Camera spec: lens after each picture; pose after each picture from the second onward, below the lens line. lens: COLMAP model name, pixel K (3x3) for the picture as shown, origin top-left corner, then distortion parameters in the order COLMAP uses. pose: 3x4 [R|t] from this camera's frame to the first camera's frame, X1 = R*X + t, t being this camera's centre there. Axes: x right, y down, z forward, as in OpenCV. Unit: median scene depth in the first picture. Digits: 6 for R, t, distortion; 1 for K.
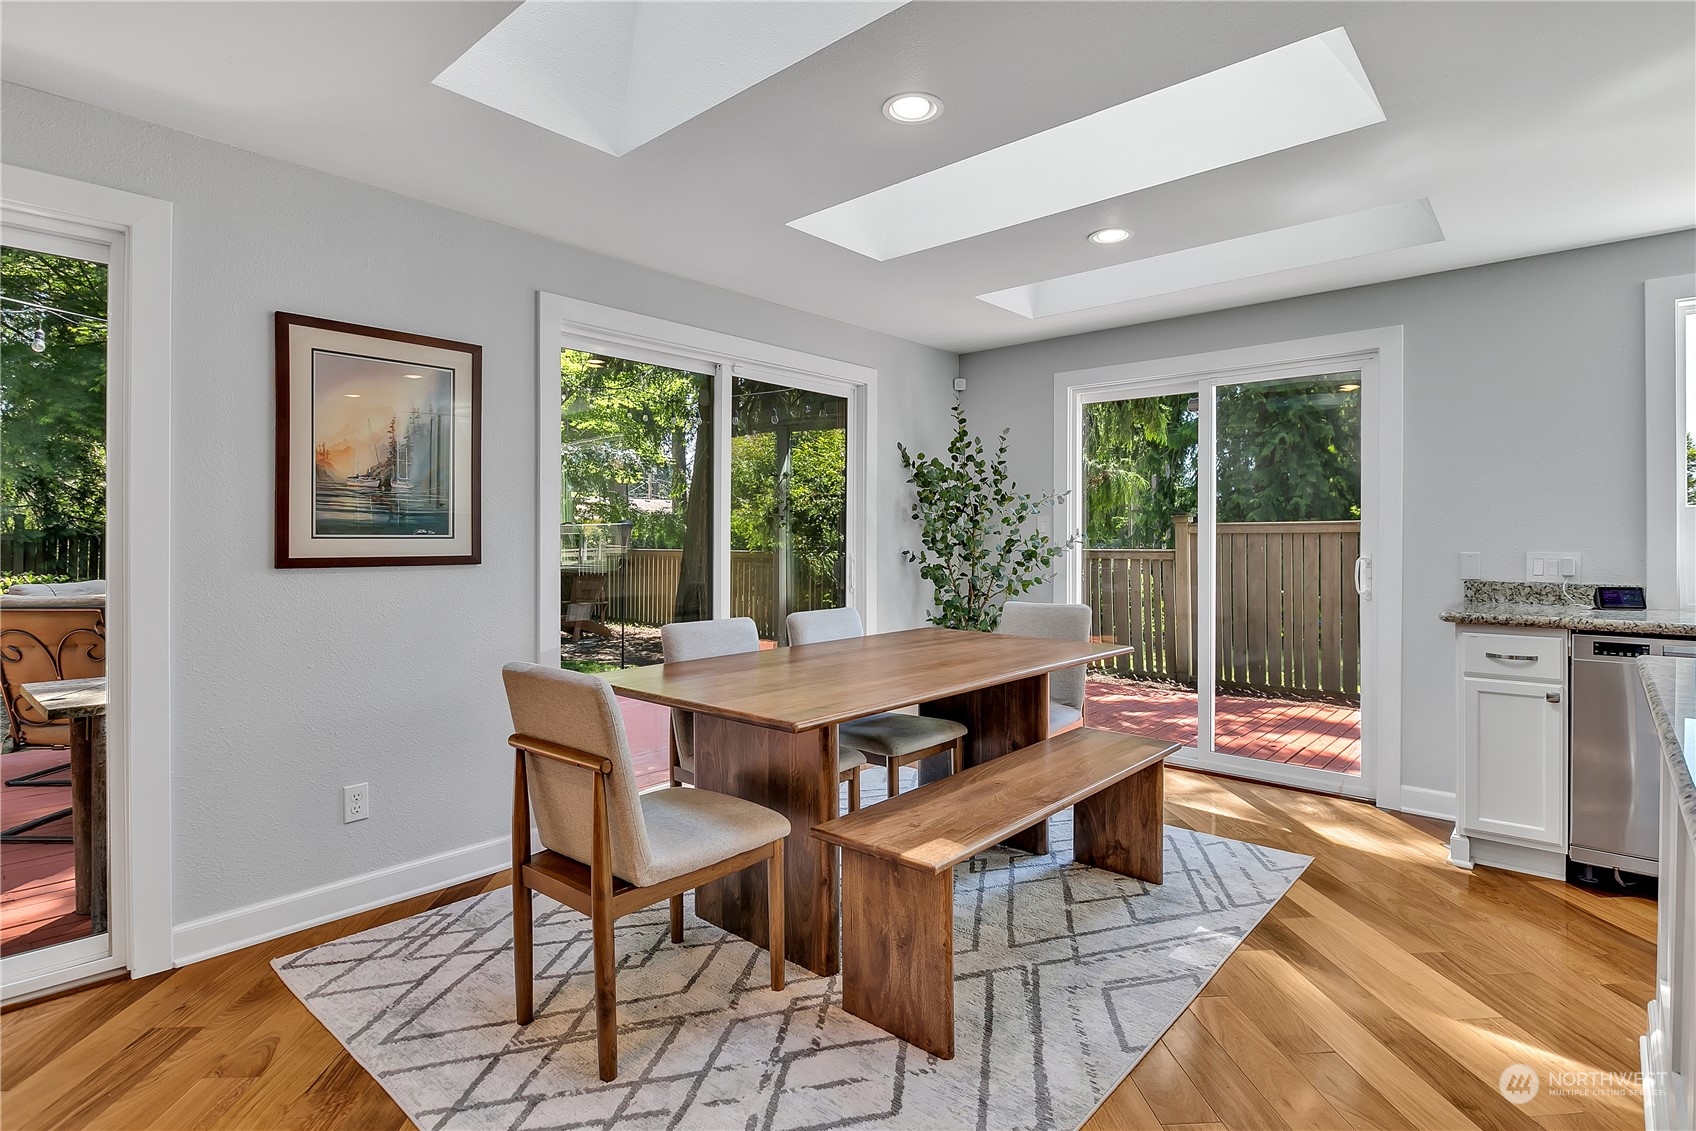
lens RADIAL K [[842.3, 0, 850.3], [0, 842.3, 534.8], [0, 0, 1]] dist [-0.000061, -0.000818]
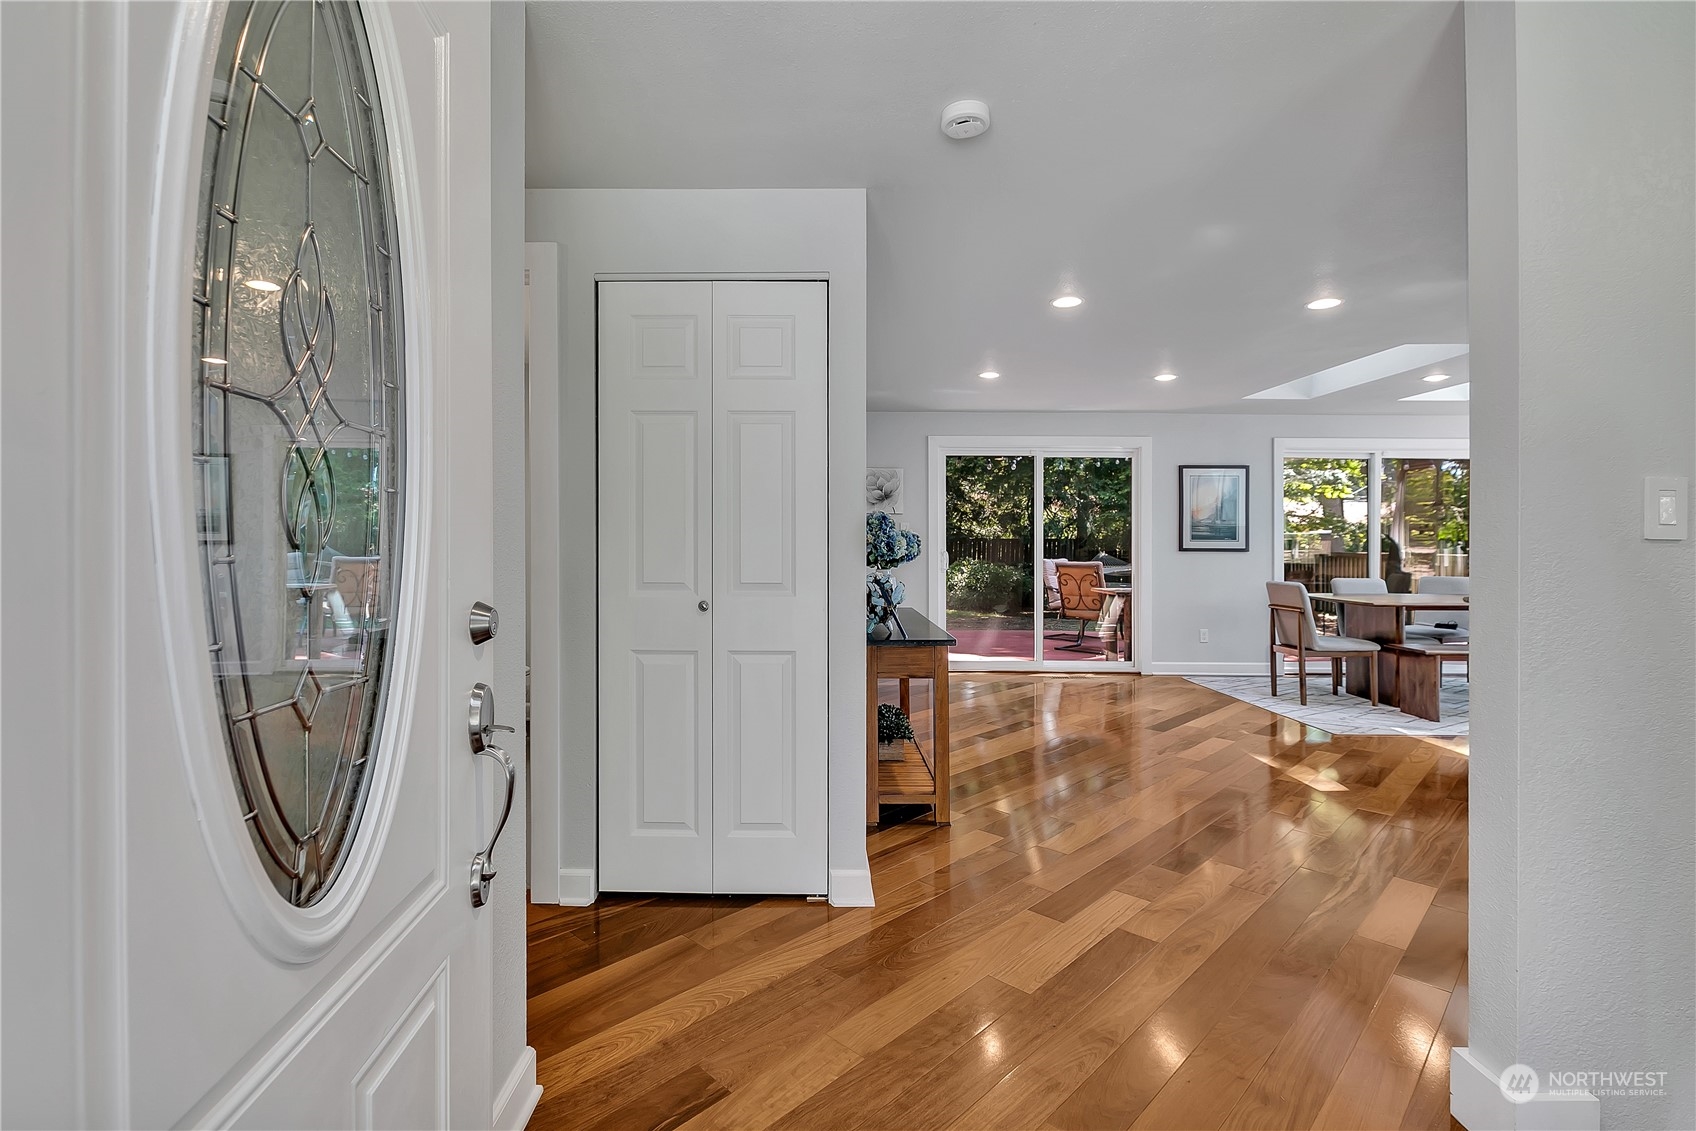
lens RADIAL K [[773.9, 0, 824.5], [0, 773.9, 534.4], [0, 0, 1]] dist [0.001915, -0.000484]
pose [[0.657151, -0.005237, -0.753741, 0.578504], [-0.000227, 0.999974, -0.007146, -0.000352], [0.753759, 0.004867, 0.657133, -1.812770]]
